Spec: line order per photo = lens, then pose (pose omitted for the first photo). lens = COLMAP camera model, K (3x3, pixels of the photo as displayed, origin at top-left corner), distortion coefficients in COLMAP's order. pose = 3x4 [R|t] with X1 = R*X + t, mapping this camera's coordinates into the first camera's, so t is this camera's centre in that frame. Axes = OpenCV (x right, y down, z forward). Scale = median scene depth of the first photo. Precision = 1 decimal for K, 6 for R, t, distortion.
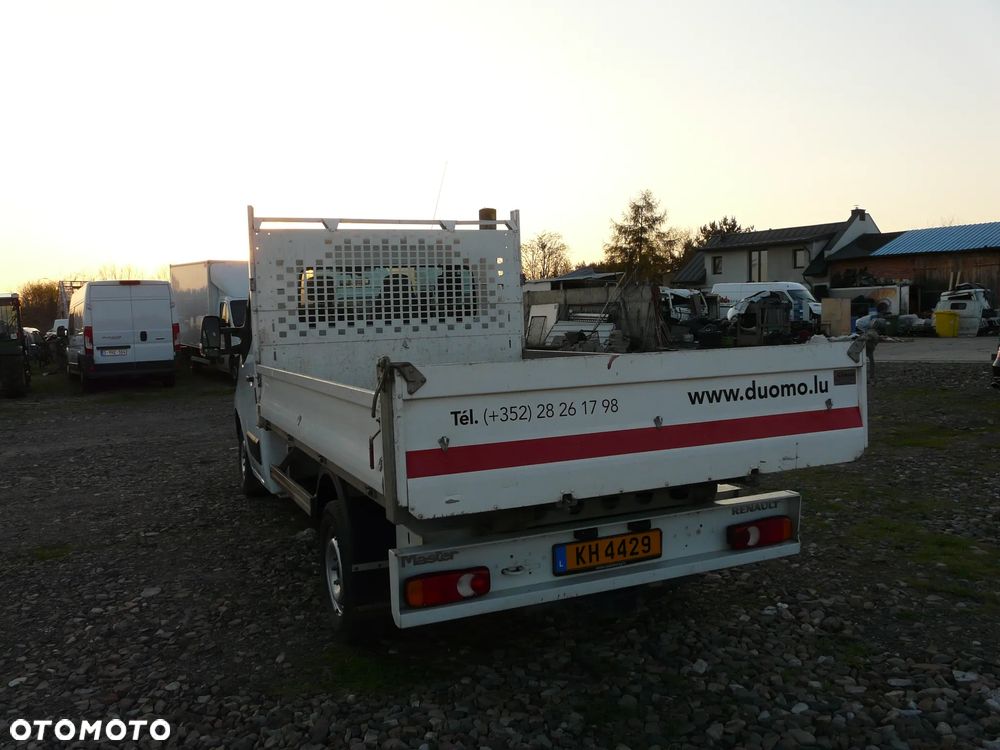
lens RADIAL K [[831.5, 0, 486.6], [0, 831.5, 364.7], [0, 0, 1]] dist [-0.088332, 0.110668]
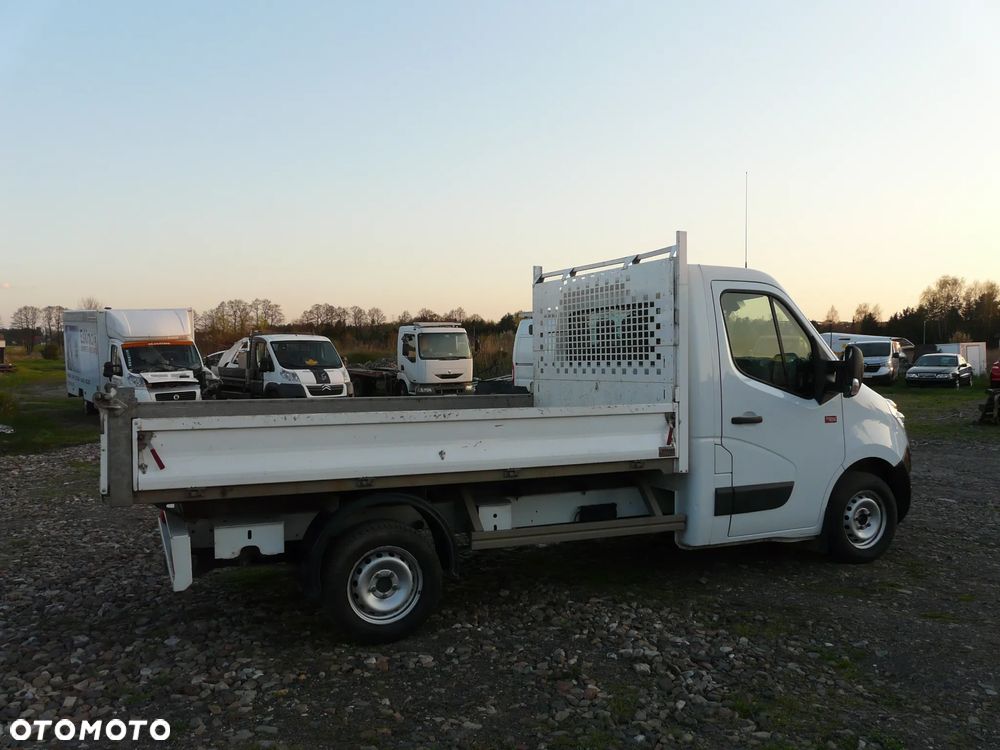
lens RADIAL K [[831.5, 0, 497.5], [0, 831.5, 377.0], [0, 0, 1]] dist [-0.088332, 0.110668]
pose [[0.019595, 0.052427, -0.998432, 0.903198], [-0.048651, 0.997491, 0.051423, -0.081509], [0.998624, 0.047567, 0.022096, 0.859674]]
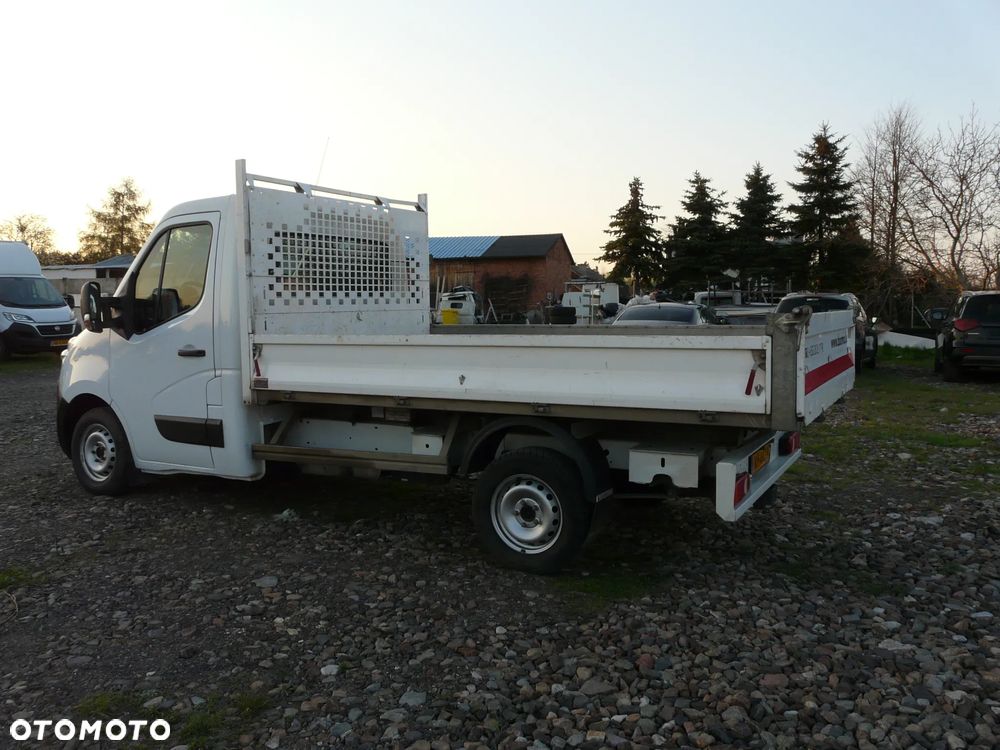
lens RADIAL K [[831.5, 0, 495.4], [0, 831.5, 373.2], [0, 0, 1]] dist [-0.088332, 0.110668]
pose [[0.791162, -0.024362, 0.611121, -0.583516], [0.017201, 0.999697, 0.017583, 0.029153], [-0.611365, -0.003399, 0.791342, 0.104094]]
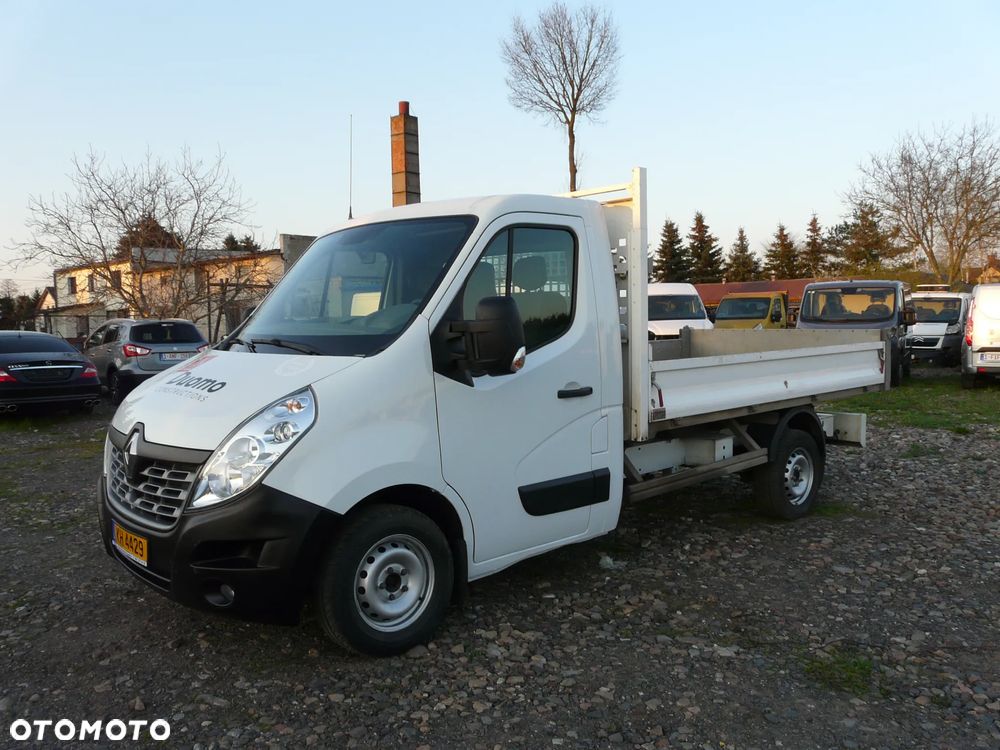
lens RADIAL K [[831.5, 0, 492.1], [0, 831.5, 375.0], [0, 0, 1]] dist [-0.088332, 0.110668]
pose [[-0.318708, -0.028685, 0.947419, -0.951287], [0.080138, 0.995148, 0.057088, -0.044921], [-0.944459, 0.094118, -0.314863, 1.321316]]
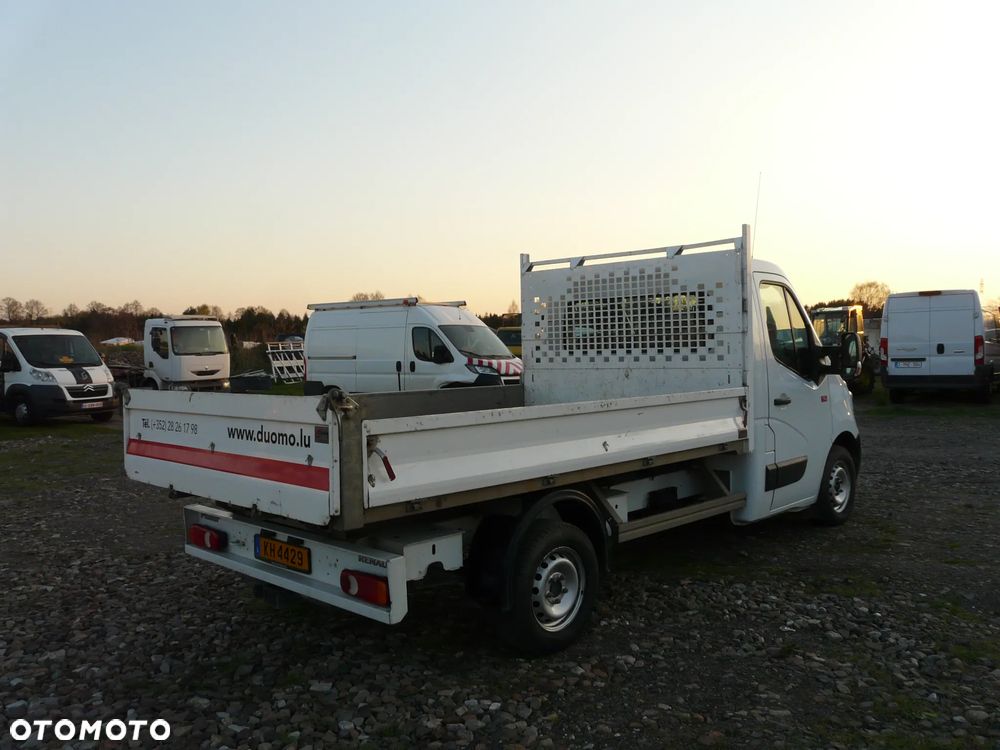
lens RADIAL K [[831.5, 0, 491.7], [0, 831.5, 372.7], [0, 0, 1]] dist [-0.088332, 0.110668]
pose [[0.379938, 0.049873, -0.923666, 0.779616], [-0.043254, 0.998411, 0.036117, -0.055662], [0.924000, 0.026230, 0.381492, 0.460457]]
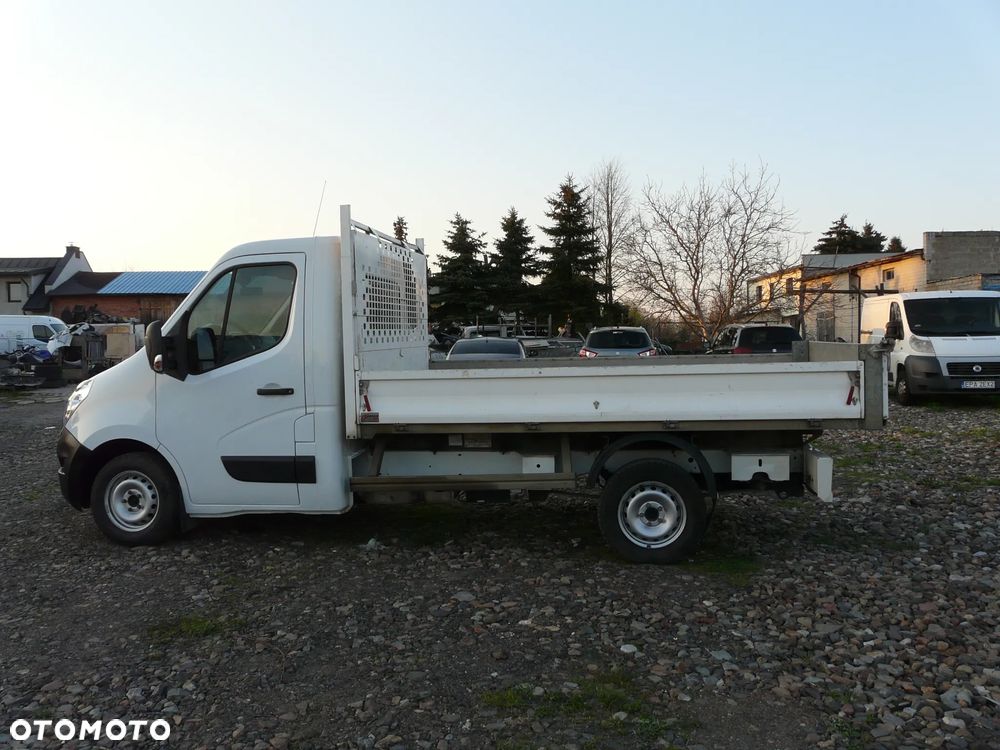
lens RADIAL K [[831.5, 0, 488.5], [0, 831.5, 369.7], [0, 0, 1]] dist [-0.088332, 0.110668]
pose [[0.533718, -0.012692, 0.845567, -0.943136], [0.049819, 0.998623, -0.016456, 0.019635], [-0.844194, 0.050909, 0.533615, 0.336587]]
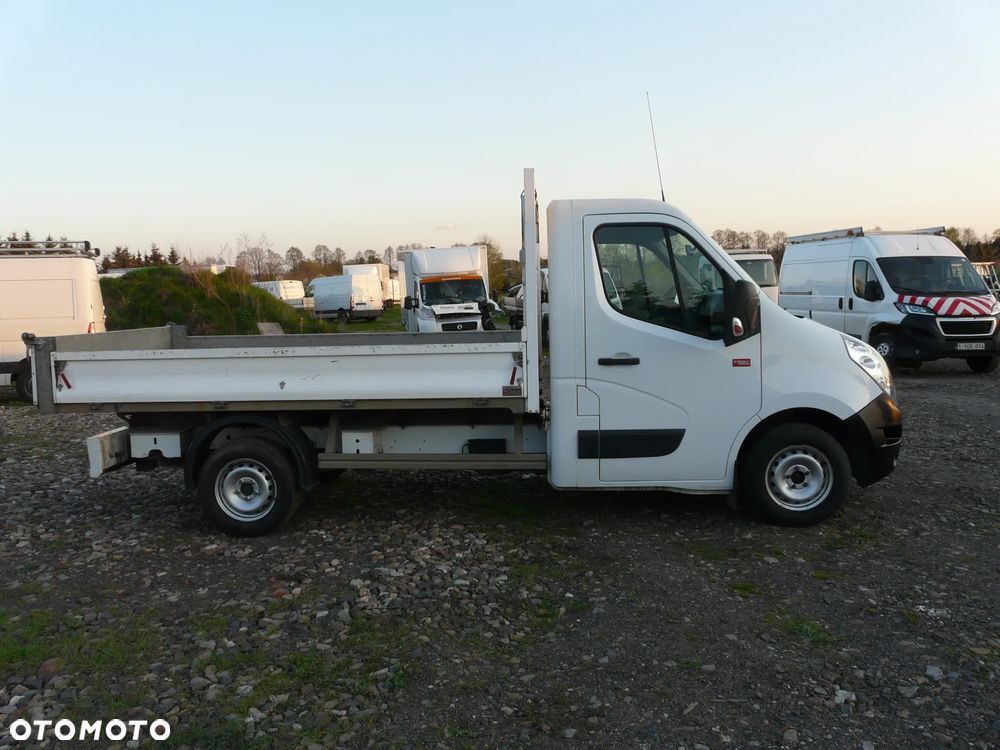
lens RADIAL K [[831.5, 0, 495.3], [0, 831.5, 369.8], [0, 0, 1]] dist [-0.088332, 0.110668]
pose [[-0.450679, 0.124985, -0.883893, 0.830723], [-0.009359, 0.989434, 0.144681, -0.116558], [0.892637, 0.073477, -0.444748, 1.426353]]
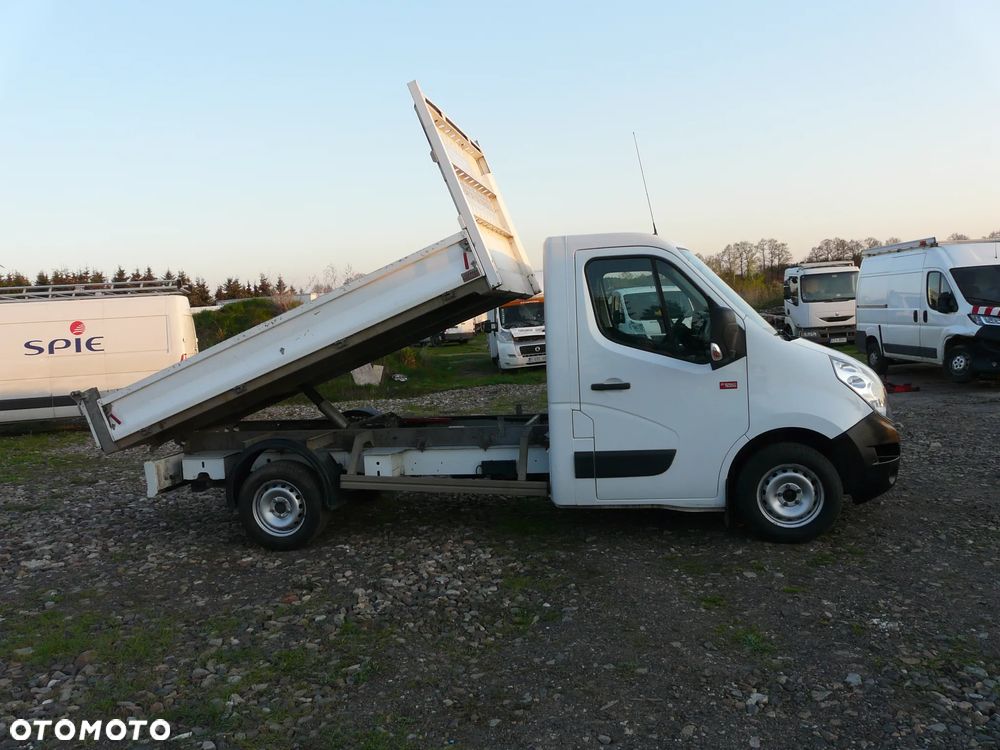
lens RADIAL K [[831.5, 0, 496.3], [0, 831.5, 369.7], [0, 0, 1]] dist [-0.088332, 0.110668]
pose [[-0.555318, 0.115255, -0.823613, 0.832099], [0.027497, 0.992353, 0.120328, -0.133721], [0.831183, 0.044173, -0.554241, 1.559411]]
